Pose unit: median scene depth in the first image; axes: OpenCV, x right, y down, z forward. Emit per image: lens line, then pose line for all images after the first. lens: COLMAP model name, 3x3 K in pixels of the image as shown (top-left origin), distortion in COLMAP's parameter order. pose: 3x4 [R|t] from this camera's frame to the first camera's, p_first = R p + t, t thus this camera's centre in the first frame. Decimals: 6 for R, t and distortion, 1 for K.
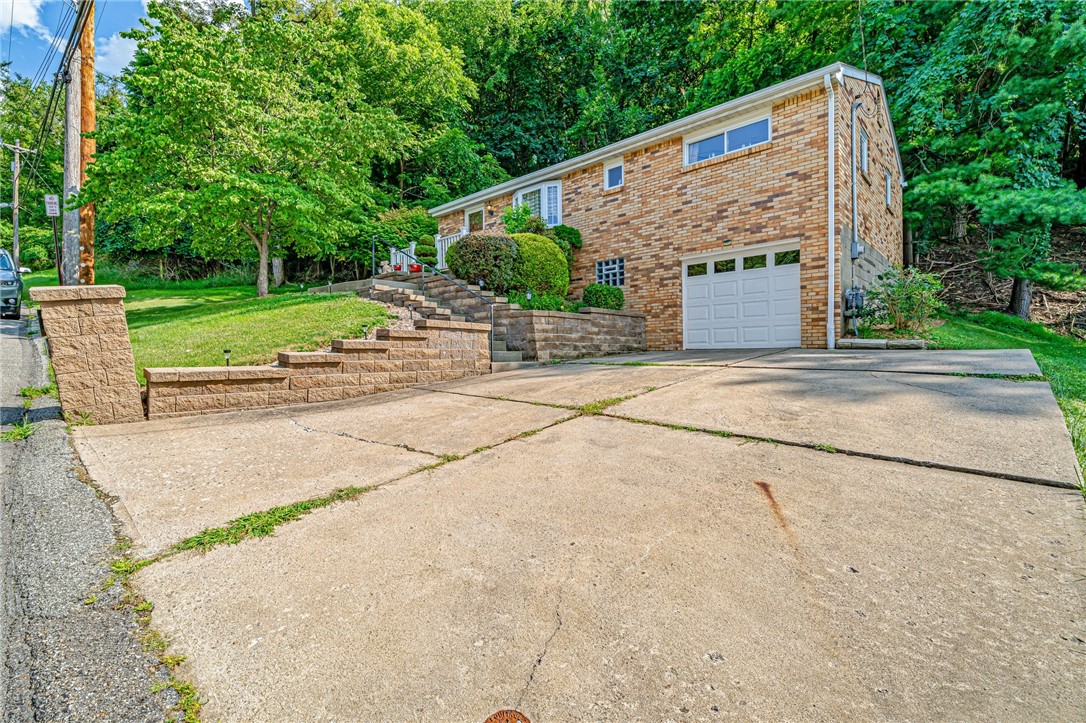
lens RADIAL K [[480.2, 0, 548.6], [0, 480.2, 361.4], [0, 0, 1]] dist [-0.000888, -0.000244]
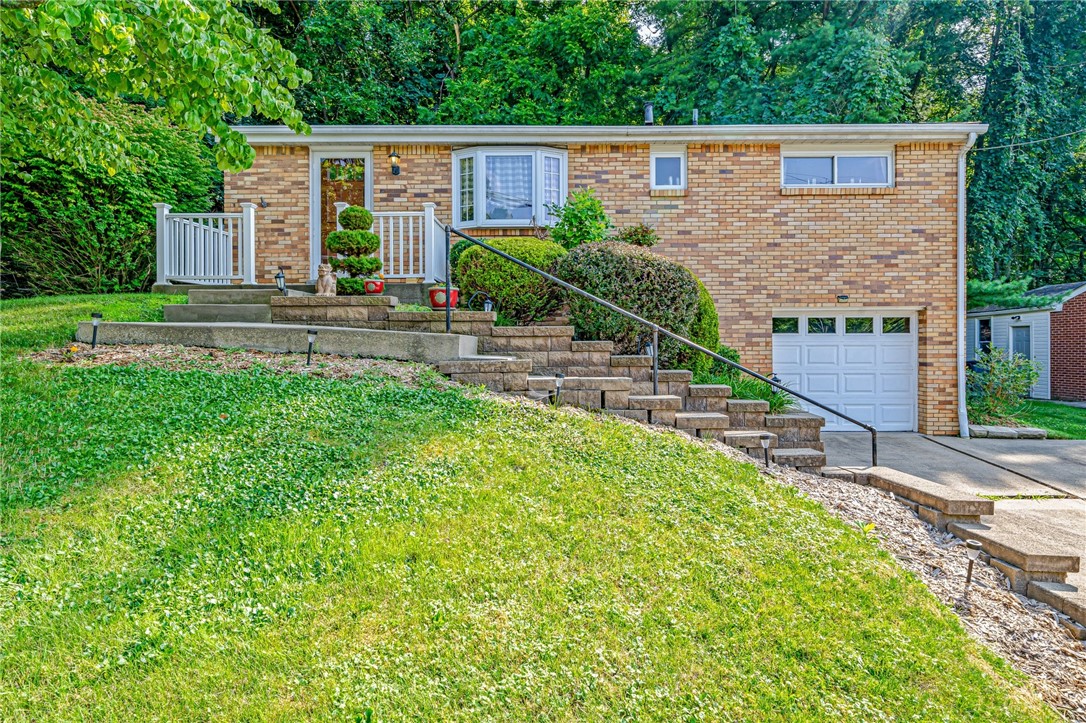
lens RADIAL K [[631.4, 0, 541.4], [0, 631.4, 353.9], [0, 0, 1]] dist [0.006097, 0.000569]
pose [[0.745234, 0.005502, 0.666780, -0.685780], [0.001745, 0.999946, -0.010201, -0.148351], [-0.666801, 0.008766, 0.745185, 0.560833]]
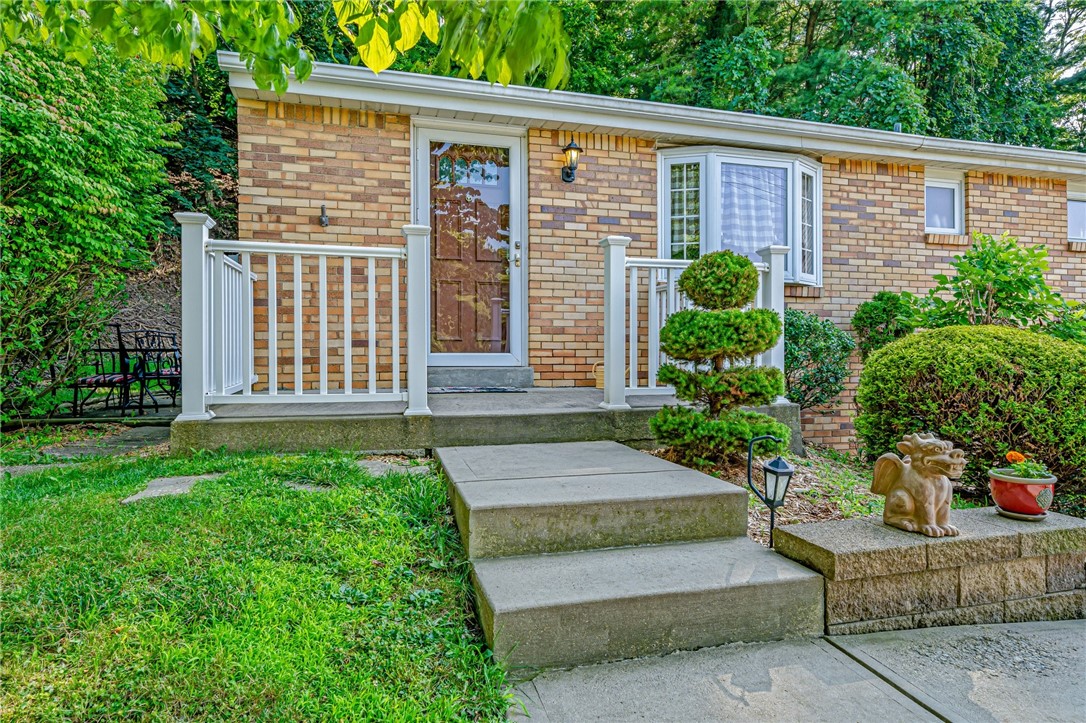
lens RADIAL K [[631.4, 0, 540.0], [0, 631.4, 371.8], [0, 0, 1]] dist [0.006097, 0.000569]
pose [[0.538904, 0.002623, 0.842363, -0.684308], [0.006204, 0.999956, -0.007082, -0.271969], [-0.842344, 0.009042, 0.538864, 1.194642]]
